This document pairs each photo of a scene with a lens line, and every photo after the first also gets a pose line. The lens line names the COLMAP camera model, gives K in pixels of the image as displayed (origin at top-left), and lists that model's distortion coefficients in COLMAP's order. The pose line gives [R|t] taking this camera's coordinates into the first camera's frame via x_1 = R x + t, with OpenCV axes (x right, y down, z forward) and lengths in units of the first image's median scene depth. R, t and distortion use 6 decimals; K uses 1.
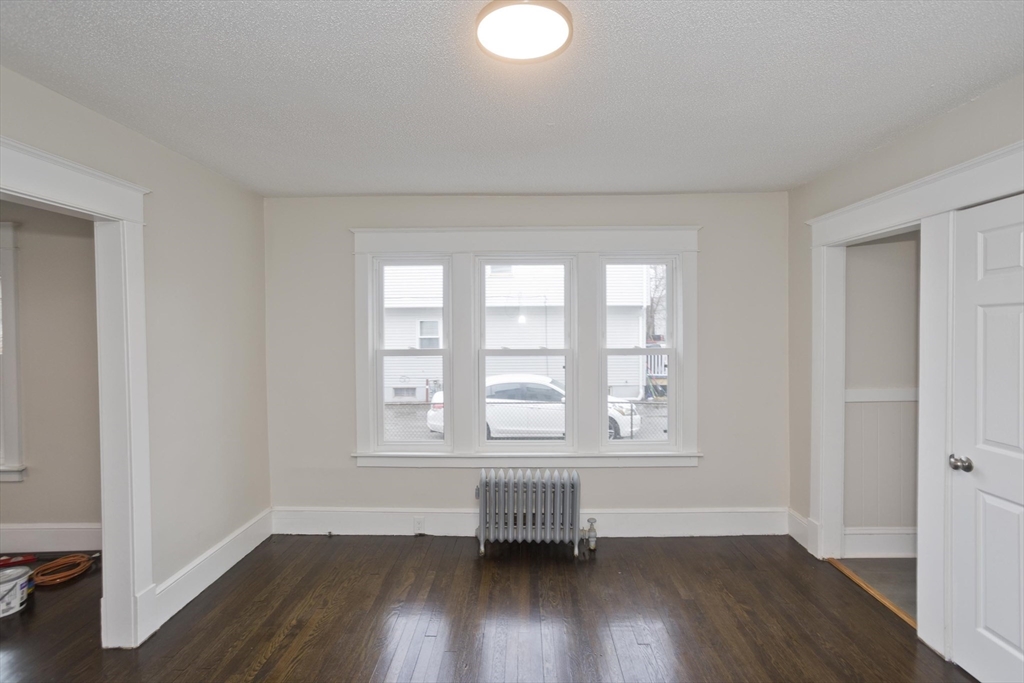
lens RADIAL K [[496.3, 0, 551.2], [0, 496.3, 340.5], [0, 0, 1]] dist [-0.031583, 0.016854]
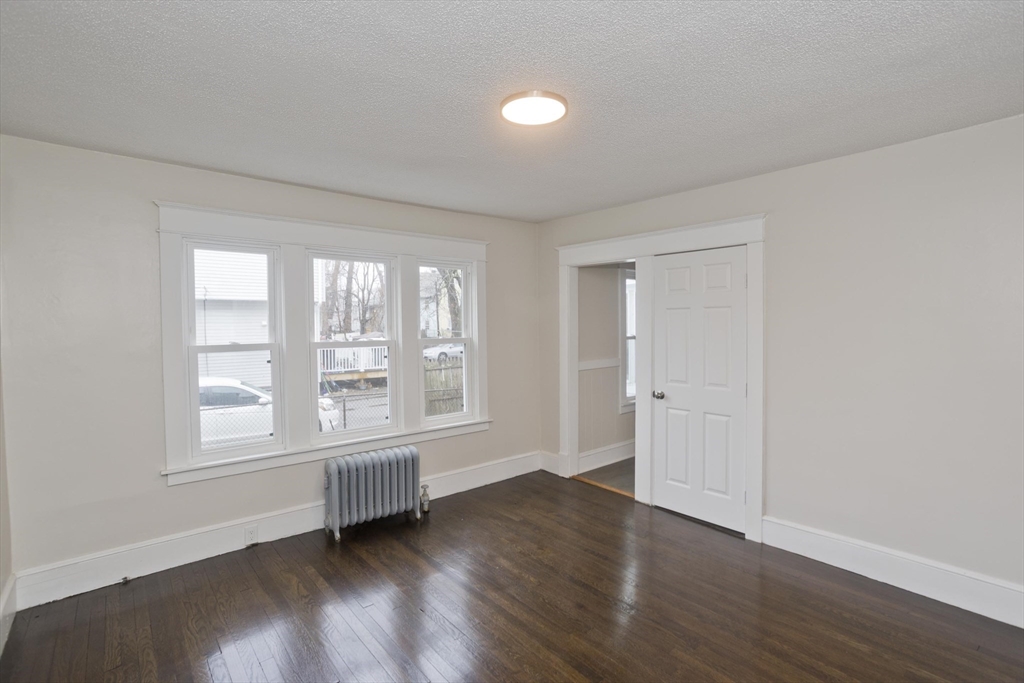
lens RADIAL K [[496.3, 0, 521.9], [0, 496.3, 342.0], [0, 0, 1]] dist [-0.031583, 0.016854]
pose [[0.748587, -0.026535, 0.662505, -0.493732], [0.020714, 0.999647, 0.016632, 0.008502], [-0.662713, 0.001272, 0.748872, -0.022658]]
